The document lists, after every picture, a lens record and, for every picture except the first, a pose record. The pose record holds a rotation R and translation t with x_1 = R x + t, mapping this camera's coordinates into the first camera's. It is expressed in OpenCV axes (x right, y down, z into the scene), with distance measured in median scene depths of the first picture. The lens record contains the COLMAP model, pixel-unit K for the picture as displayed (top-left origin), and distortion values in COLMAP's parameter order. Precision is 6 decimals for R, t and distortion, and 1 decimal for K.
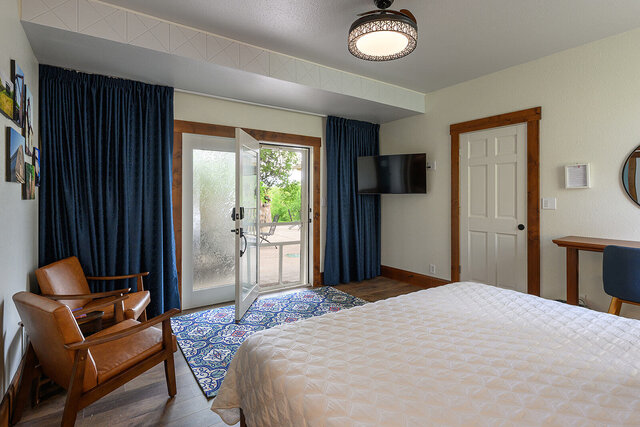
lens RADIAL K [[318.3, 0, 318.2], [0, 318.3, 202.1], [0, 0, 1]] dist [-0.000429, -0.000064]
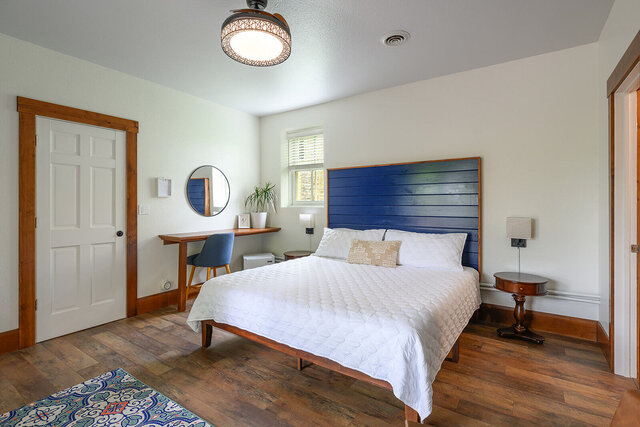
lens RADIAL K [[318.3, 0, 318.2], [0, 318.3, 202.1], [0, 0, 1]] dist [-0.000429, -0.000064]
pose [[-0.361166, 0.007509, 0.932471, -0.535191], [0.013475, 0.999905, -0.002833, -0.009871], [-0.932404, 0.011542, -0.361233, 0.792267]]
